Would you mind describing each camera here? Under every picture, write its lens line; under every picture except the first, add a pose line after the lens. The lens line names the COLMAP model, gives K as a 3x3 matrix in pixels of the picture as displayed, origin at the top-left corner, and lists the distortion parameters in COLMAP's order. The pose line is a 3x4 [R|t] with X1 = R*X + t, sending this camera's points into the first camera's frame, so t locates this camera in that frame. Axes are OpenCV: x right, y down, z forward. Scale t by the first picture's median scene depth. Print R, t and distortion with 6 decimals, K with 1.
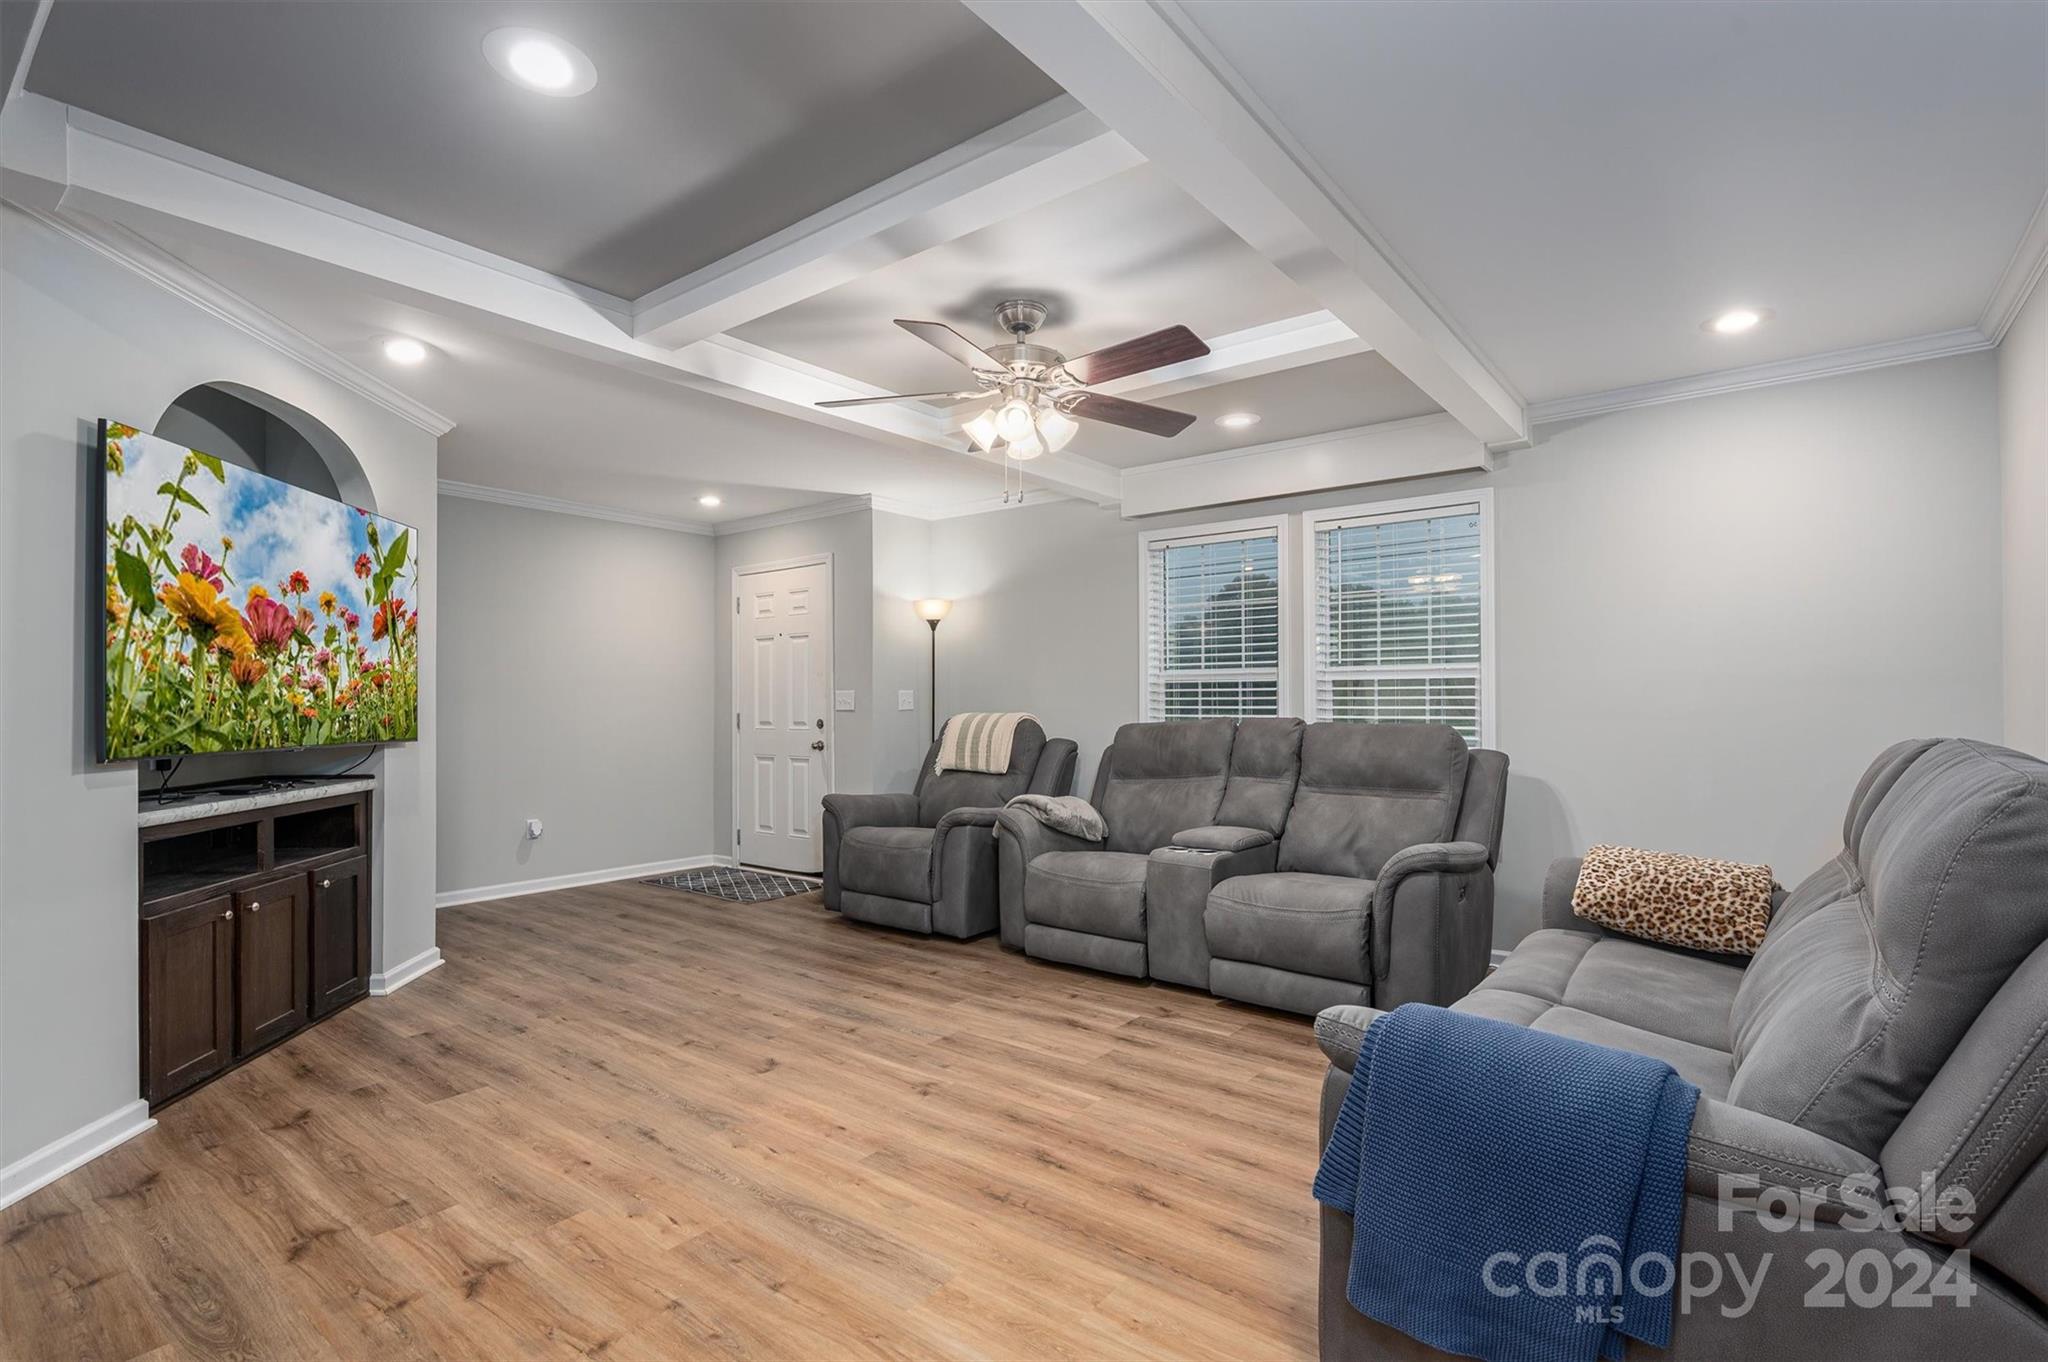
lens RADIAL K [[957.8, 0, 994.2], [0, 957.8, 698.2], [0, 0, 1]] dist [-0.003047, -0.000315]
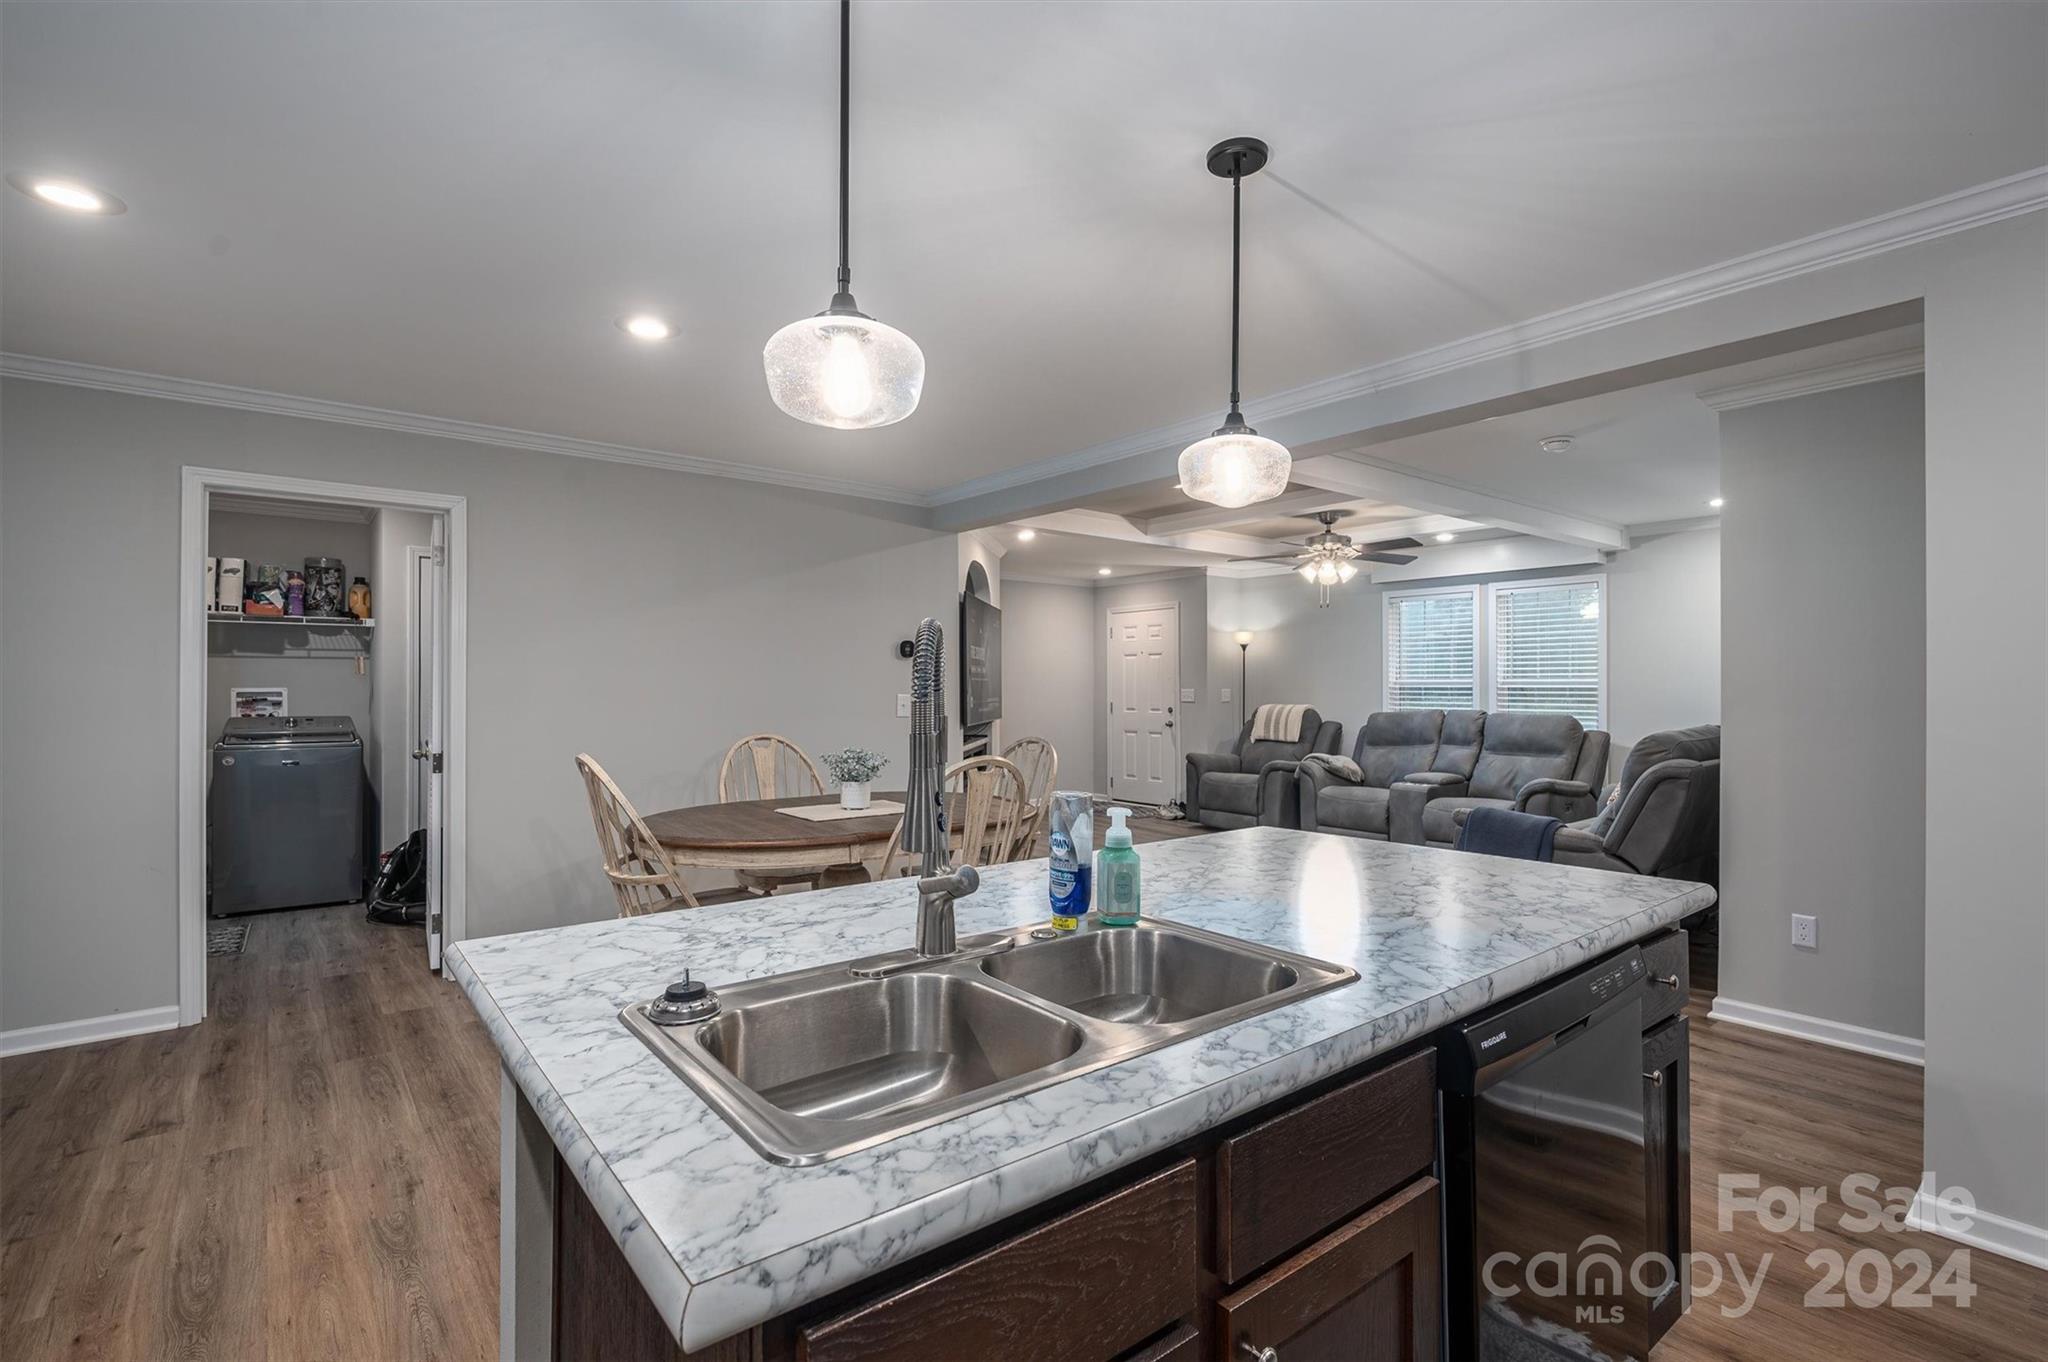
lens RADIAL K [[948.2, 0, 1036.4], [0, 948.2, 683.2], [0, 0, 1]] dist [-0.012184, -0.000243]
pose [[0.982338, 0.003847, -0.187076, -0.139276], [-0.003033, 0.999985, 0.004638, -0.031630], [0.187091, -0.003988, 0.982334, -0.758678]]
